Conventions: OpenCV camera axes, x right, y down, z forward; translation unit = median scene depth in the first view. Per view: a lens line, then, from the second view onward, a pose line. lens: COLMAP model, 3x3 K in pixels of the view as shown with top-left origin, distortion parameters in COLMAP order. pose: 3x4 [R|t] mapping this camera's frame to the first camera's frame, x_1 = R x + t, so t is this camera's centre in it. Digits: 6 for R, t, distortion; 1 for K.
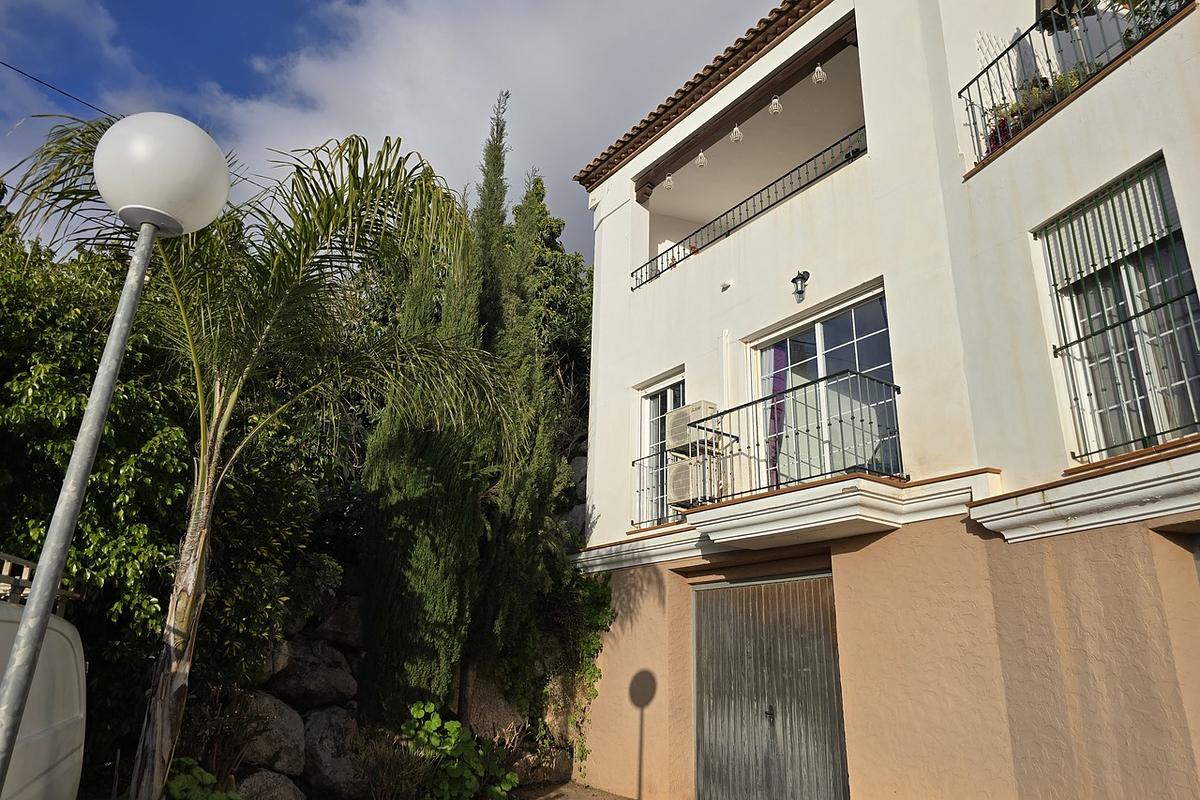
lens RADIAL K [[799.8, 0, 600.0], [0, 799.8, 400.0], [0, 0, 1]] dist [0.084696, -0.110711]
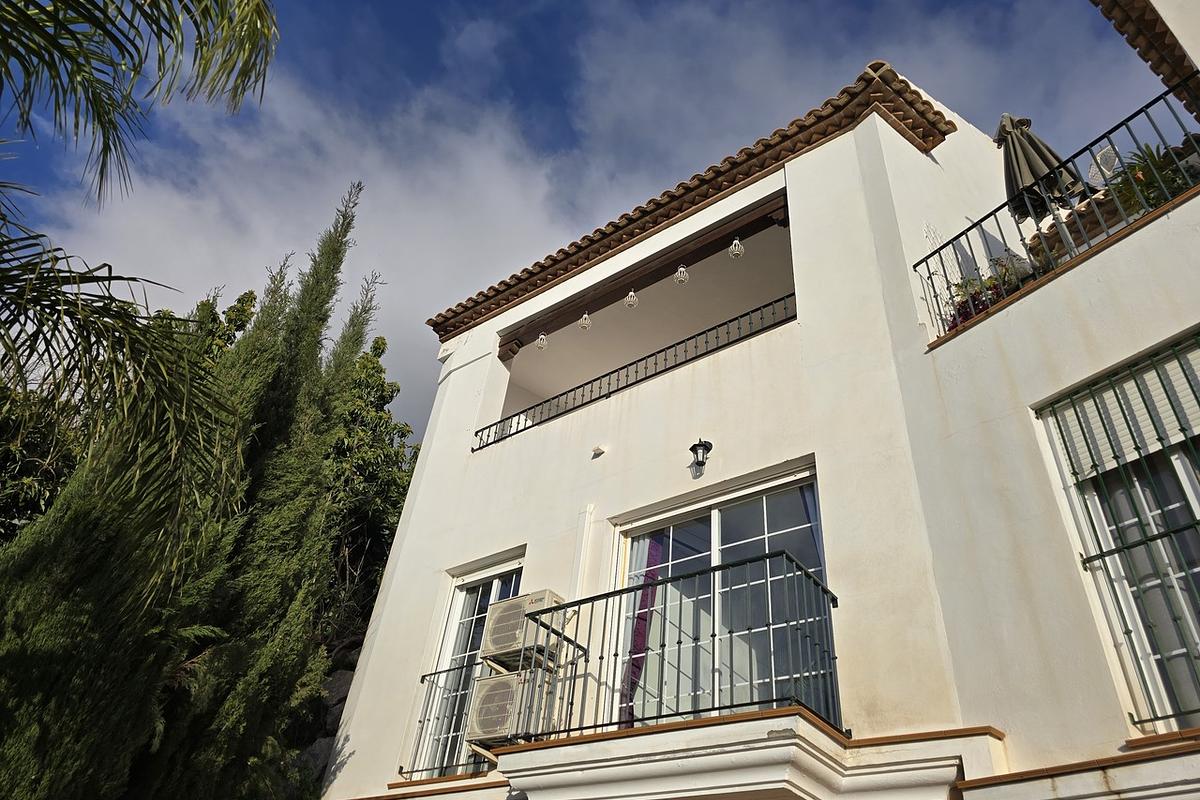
lens RADIAL K [[808.2, 0, 598.2], [0, 808.2, 395.9], [0, 0, 1]] dist [0.076431, -0.072403]
pose [[0.954394, 0.232994, 0.186670, -0.004197], [-0.161383, 0.928654, -0.334002, 0.077960], [-0.251172, 0.288644, 0.923903, 0.282254]]
